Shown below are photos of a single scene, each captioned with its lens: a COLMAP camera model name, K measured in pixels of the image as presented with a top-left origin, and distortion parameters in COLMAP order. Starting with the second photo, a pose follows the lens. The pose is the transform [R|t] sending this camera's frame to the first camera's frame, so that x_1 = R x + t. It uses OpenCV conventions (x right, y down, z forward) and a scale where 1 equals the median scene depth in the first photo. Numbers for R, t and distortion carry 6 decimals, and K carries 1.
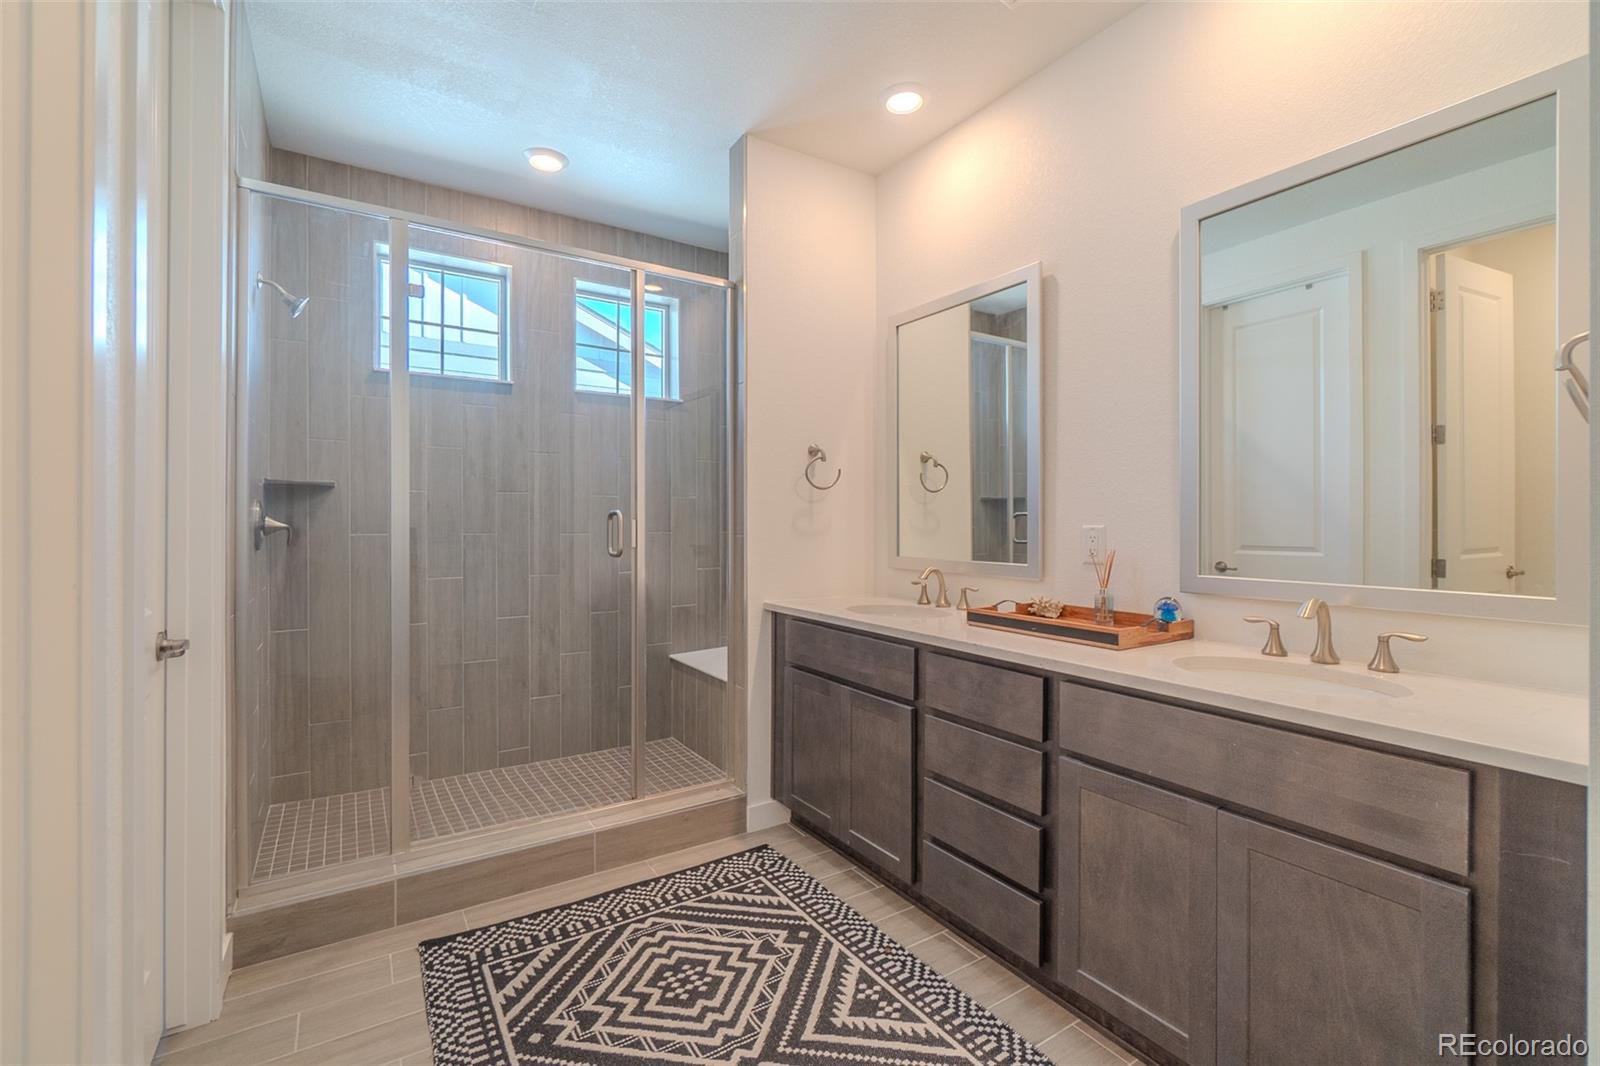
lens RADIAL K [[692.6, 0, 783.6], [0, 692.6, 524.4], [0, 0, 1]] dist [-0.004621, 0.000127]
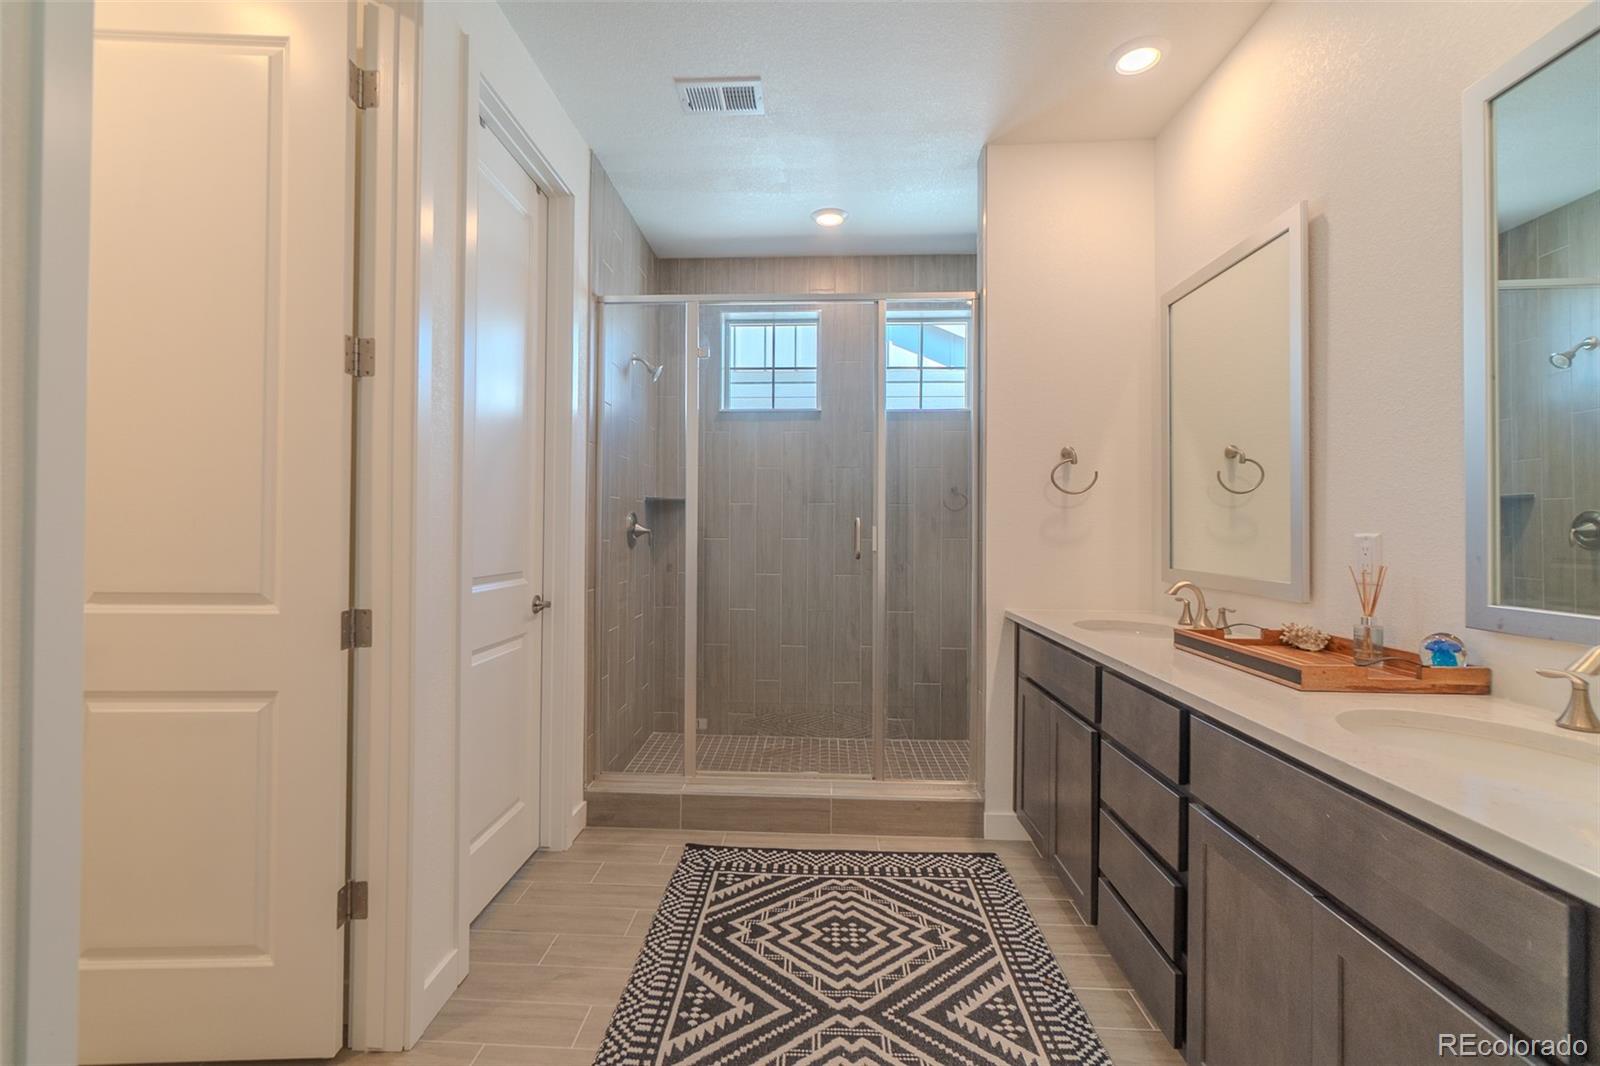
lens RADIAL K [[698.7, 0, 784.1], [0, 698.7, 523.9], [0, 0, 1]] dist [-0.000369, 0.000495]
pose [[0.814458, -0.001766, -0.580220, 0.404047], [-0.004914, 0.999939, -0.009941, 0.001909], [0.580202, 0.010948, 0.814399, 0.005043]]
